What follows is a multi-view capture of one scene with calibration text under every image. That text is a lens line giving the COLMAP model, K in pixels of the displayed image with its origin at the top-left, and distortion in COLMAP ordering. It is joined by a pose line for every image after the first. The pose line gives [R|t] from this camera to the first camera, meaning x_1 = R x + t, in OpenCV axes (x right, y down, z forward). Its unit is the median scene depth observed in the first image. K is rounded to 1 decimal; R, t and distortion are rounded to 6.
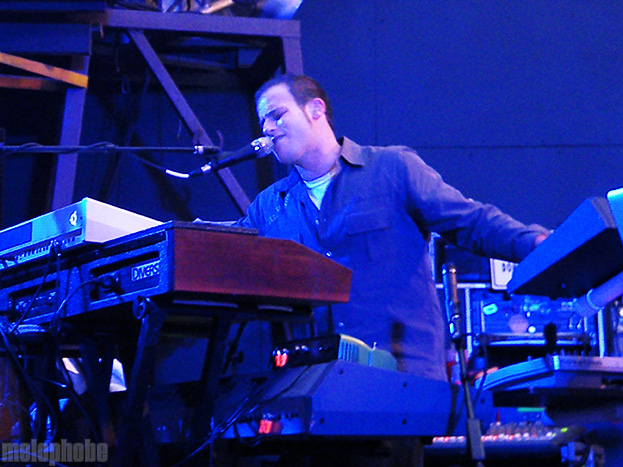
lens RADIAL K [[1444.5, 0, 311.7], [0, 1444.5, 231.1], [0, 0, 1]] dist [0.633595, 0.000000]
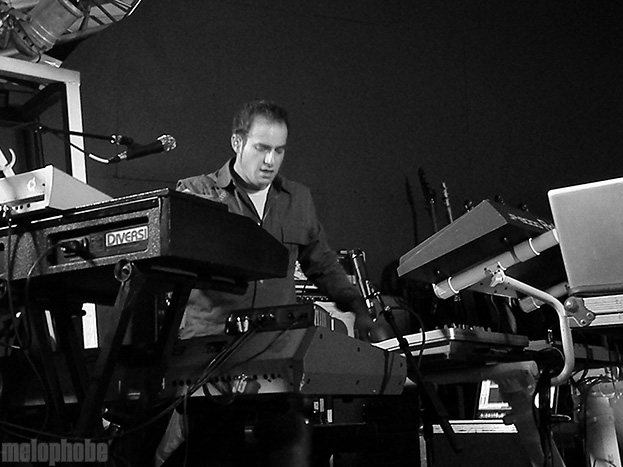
lens RADIAL K [[937.8, 0, 311.1], [0, 937.8, 236.7], [0, 0, 1]] dist [0.184093, 0.000000]
pose [[0.931313, 0.062019, 0.358901, -0.231119], [-0.051096, 0.997898, -0.039850, 0.047143], [-0.360619, 0.018774, 0.932524, 0.321123]]
